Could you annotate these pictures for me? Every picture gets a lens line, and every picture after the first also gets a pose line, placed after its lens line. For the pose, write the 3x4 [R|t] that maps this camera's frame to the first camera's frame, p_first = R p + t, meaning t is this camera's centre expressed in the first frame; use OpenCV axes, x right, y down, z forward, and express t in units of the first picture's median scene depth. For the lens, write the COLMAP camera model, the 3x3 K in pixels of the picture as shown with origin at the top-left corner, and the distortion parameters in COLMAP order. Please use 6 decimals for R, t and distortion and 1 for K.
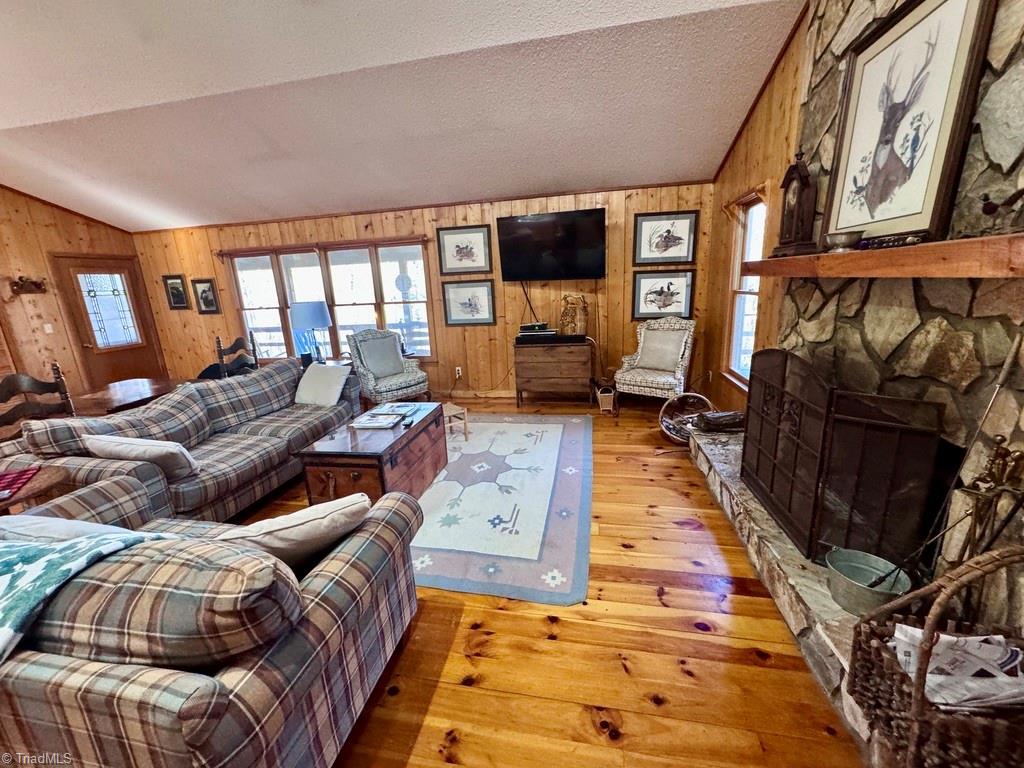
lens RADIAL K [[409.3, 0, 511.5], [0, 409.3, 383.8], [0, 0, 1]] dist [-0.003572, 0.000660]
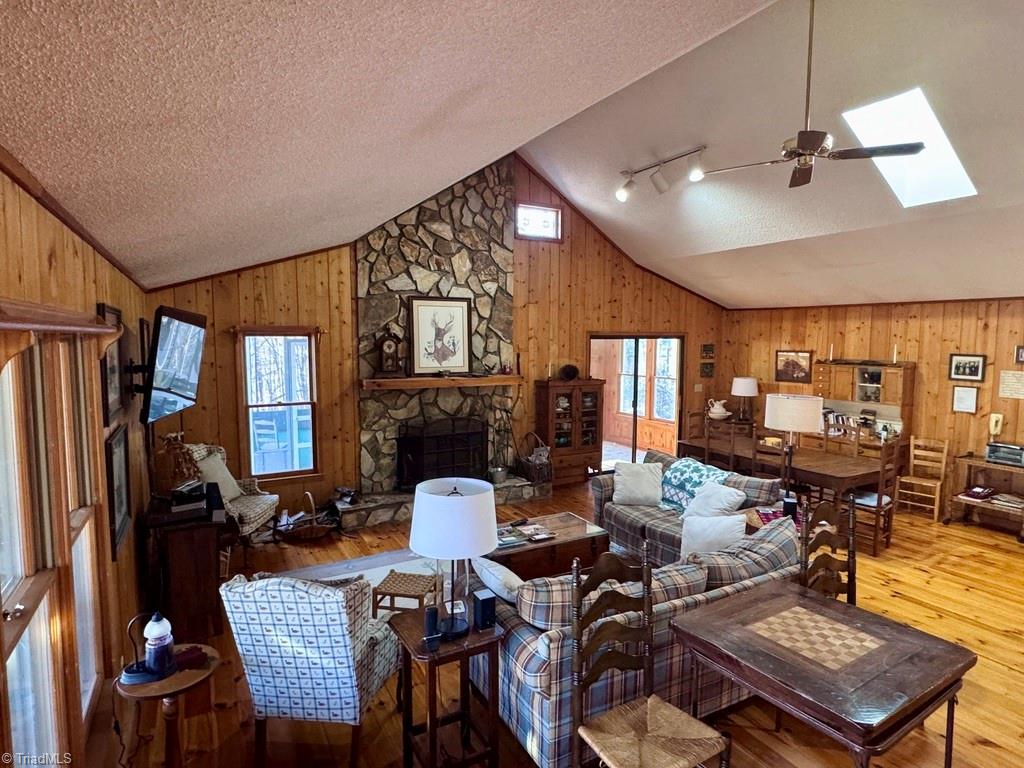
lens RADIAL K [[569.9, 0, 509.6], [0, 569.9, 385.6], [0, 0, 1]] dist [0.000305, -0.001679]
pose [[-0.640766, -0.021485, 0.767436, -0.879330], [0.209881, 0.956628, 0.202020, -0.360900], [-0.738491, 0.290518, -0.608465, 1.144382]]
